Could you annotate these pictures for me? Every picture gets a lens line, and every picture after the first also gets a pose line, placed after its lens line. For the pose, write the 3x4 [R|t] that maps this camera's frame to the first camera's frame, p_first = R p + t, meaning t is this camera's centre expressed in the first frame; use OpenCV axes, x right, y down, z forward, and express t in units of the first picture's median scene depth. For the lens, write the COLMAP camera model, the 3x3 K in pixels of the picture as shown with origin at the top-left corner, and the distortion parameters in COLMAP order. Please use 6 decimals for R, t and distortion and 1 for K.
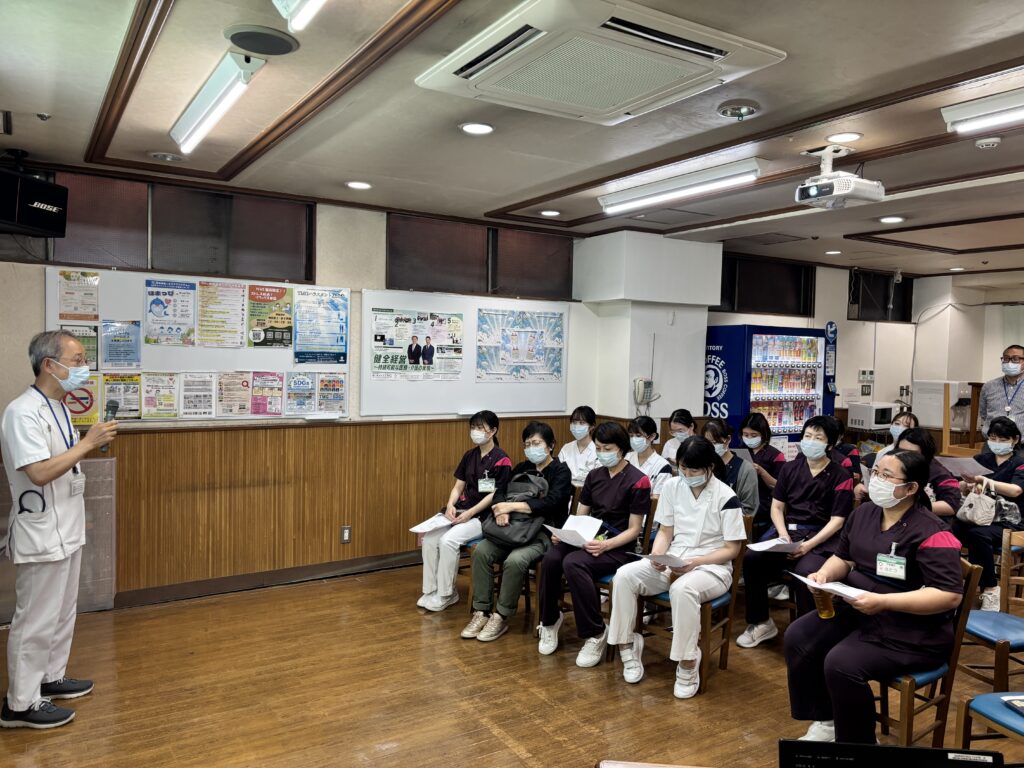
lens RADIAL K [[777.7, 0, 511.3], [0, 777.7, 382.7], [0, 0, 1]] dist [0.036400, -0.035064]
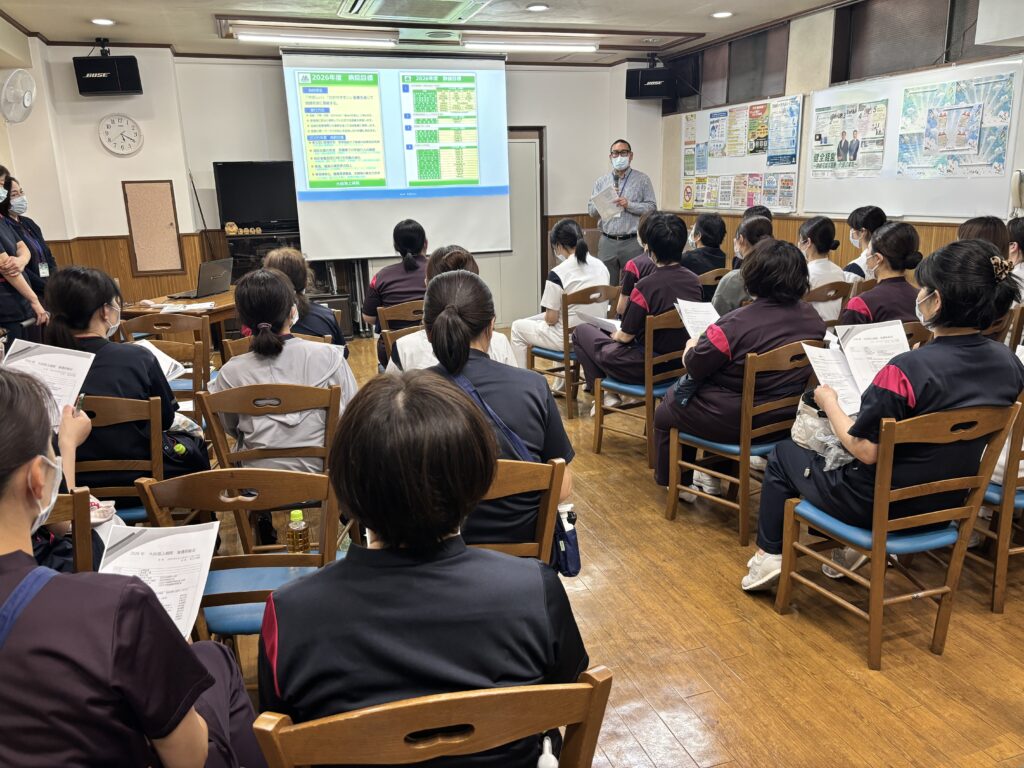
lens RADIAL K [[777.7, 0, 515.6], [0, 777.7, 385.3], [0, 0, 1]] dist [0.036400, -0.035064]
pose [[-0.235947, 0.225804, -0.945168, 1.029209], [-0.015891, 0.971602, 0.236086, 0.026297], [0.971636, 0.070723, -0.225658, 0.867762]]
